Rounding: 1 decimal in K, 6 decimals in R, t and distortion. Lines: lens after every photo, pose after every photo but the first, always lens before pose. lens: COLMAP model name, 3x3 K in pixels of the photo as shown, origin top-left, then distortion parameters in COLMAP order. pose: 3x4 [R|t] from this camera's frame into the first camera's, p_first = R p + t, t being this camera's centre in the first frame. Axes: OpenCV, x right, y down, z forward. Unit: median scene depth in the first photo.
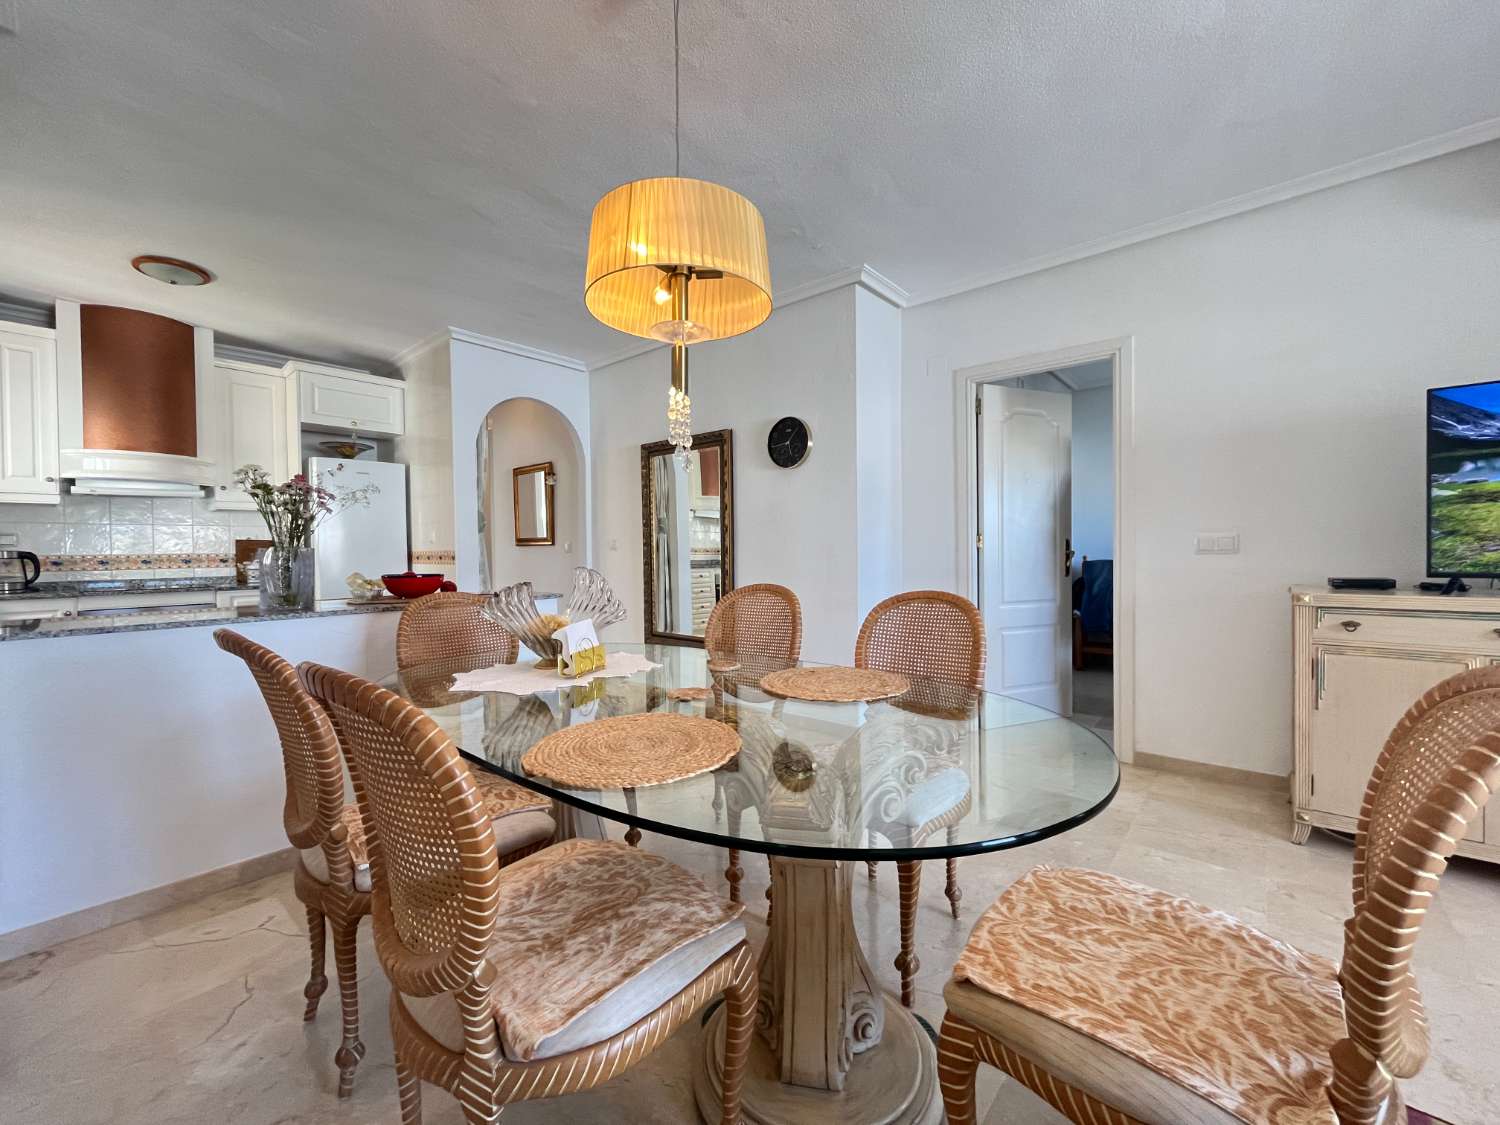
lens RADIAL K [[610.4, 0, 747.3], [0, 610.4, 559.2], [0, 0, 1]] dist [-0.002534, -0.000672]
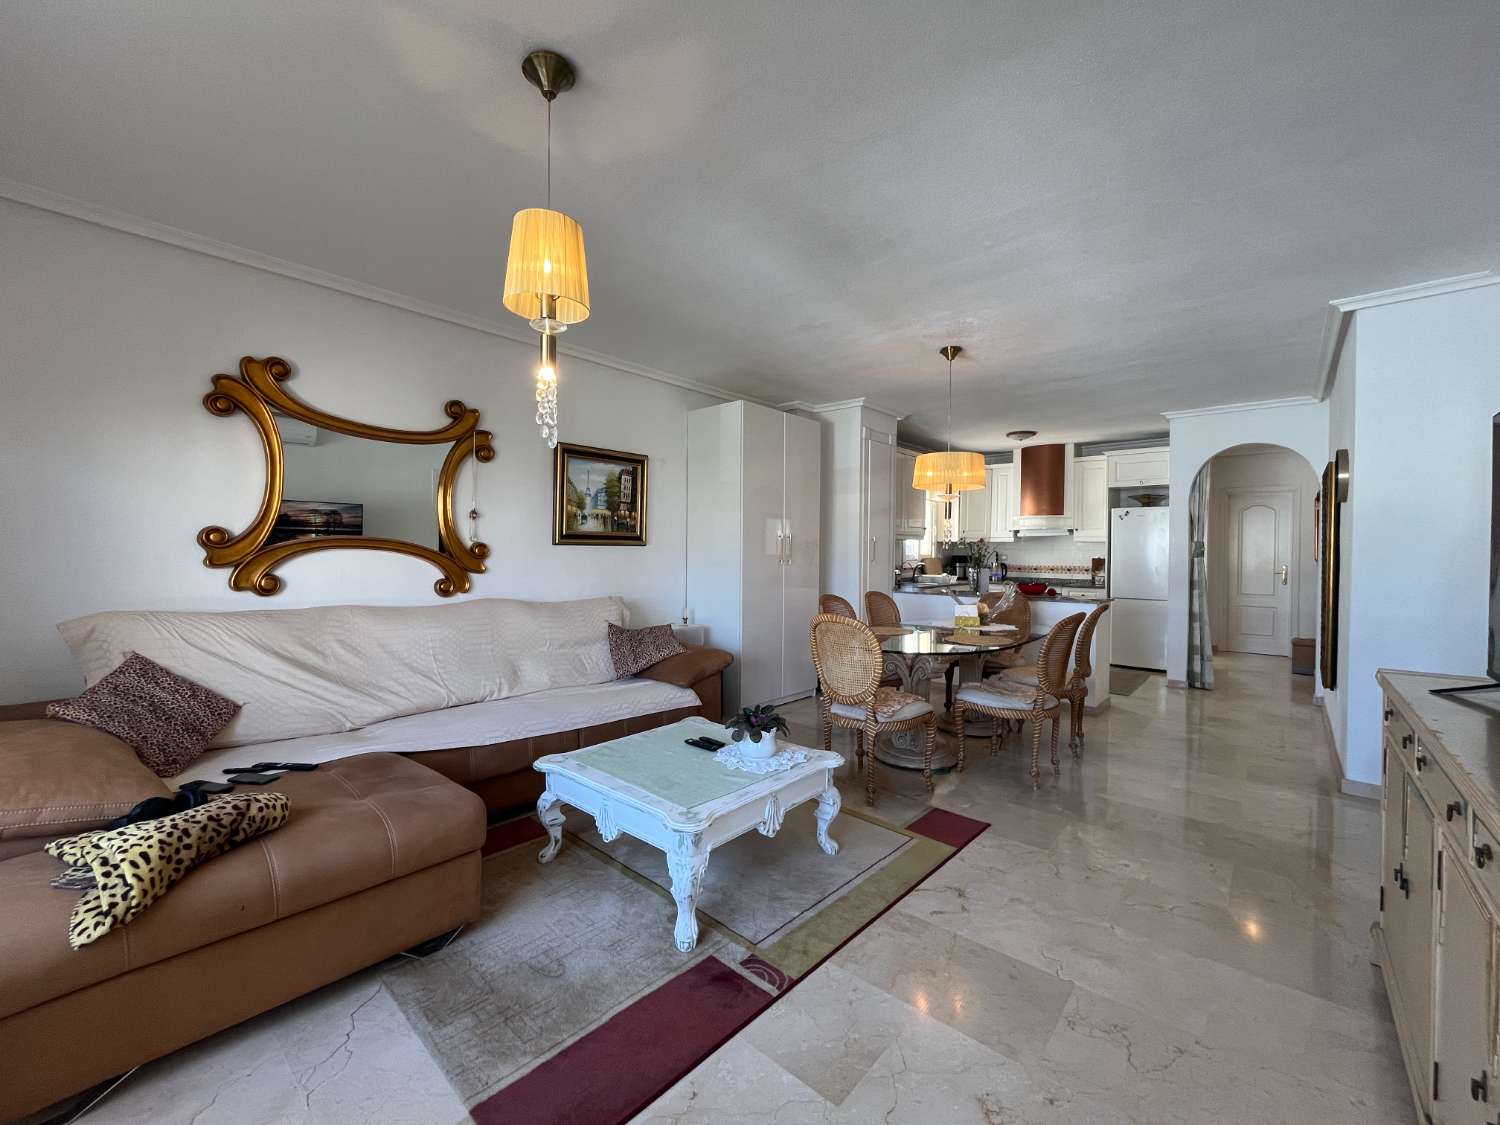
lens RADIAL K [[610.4, 0, 747.3], [0, 610.4, 559.2], [0, 0, 1]] dist [-0.002534, -0.000672]
pose [[-0.012211, 0.025164, -0.999609, 4.432232], [-0.024582, 0.999374, 0.025459, -0.250552], [0.999623, 0.024884, -0.011584, 0.283034]]
